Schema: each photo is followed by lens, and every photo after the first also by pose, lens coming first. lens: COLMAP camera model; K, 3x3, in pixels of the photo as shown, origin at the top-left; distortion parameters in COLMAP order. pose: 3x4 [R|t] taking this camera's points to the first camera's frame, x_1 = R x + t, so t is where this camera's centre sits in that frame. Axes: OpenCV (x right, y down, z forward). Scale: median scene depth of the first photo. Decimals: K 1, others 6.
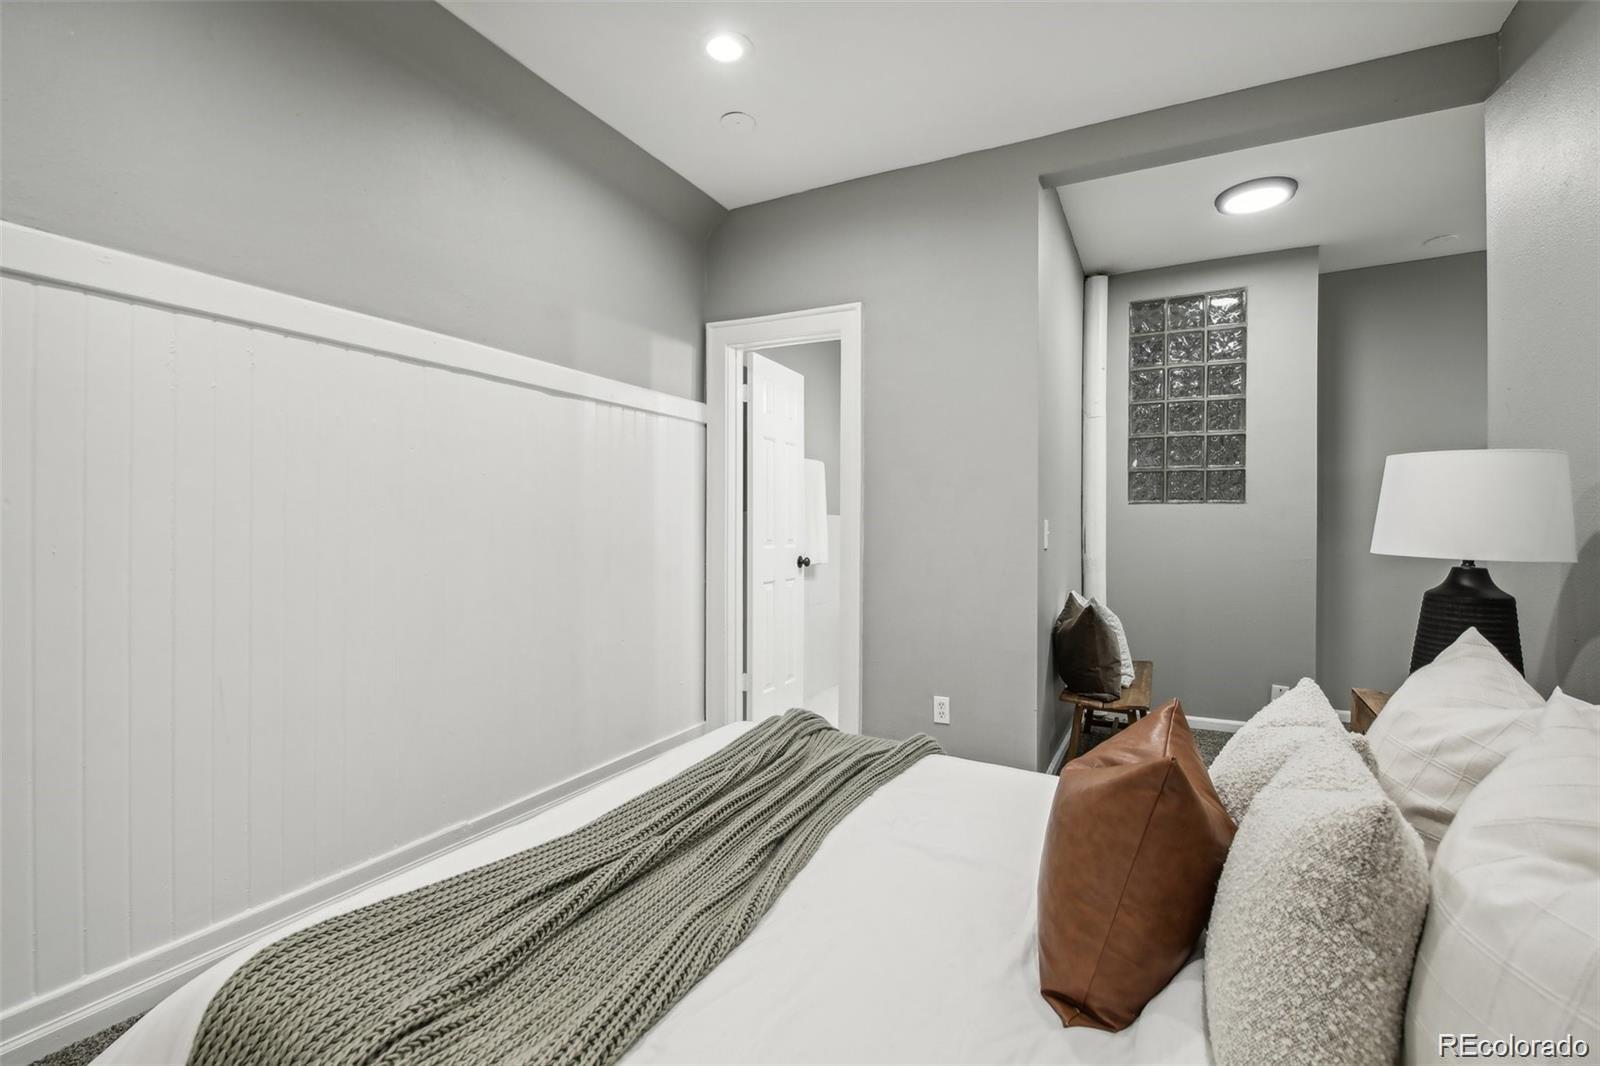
lens RADIAL K [[694.0, 0, 800.0], [0, 694.0, 533.0], [0, 0, 1]] dist [-0.014148, -0.000685]
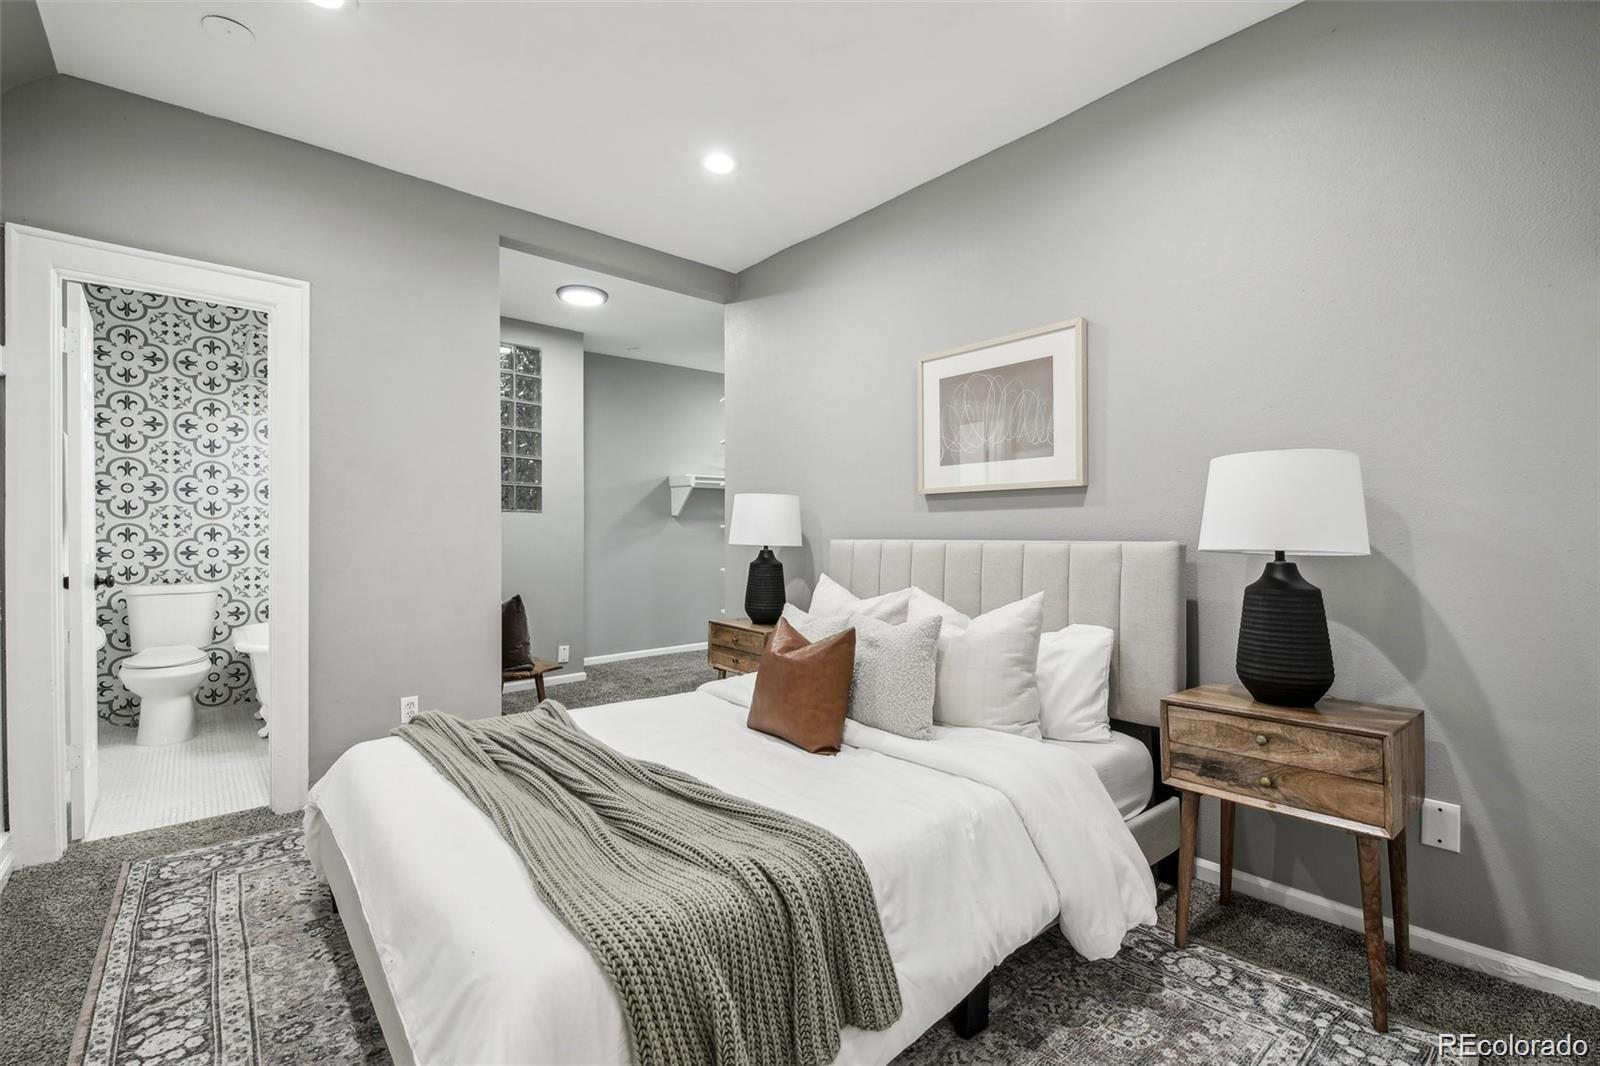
lens RADIAL K [[694.0, 0, 800.0], [0, 694.0, 533.0], [0, 0, 1]] dist [-0.014148, -0.000685]
pose [[0.364732, -0.006429, 0.931091, -0.513960], [0.012493, 0.999920, 0.002010, -0.001204], [-0.931029, 0.010899, 0.364783, 0.082845]]
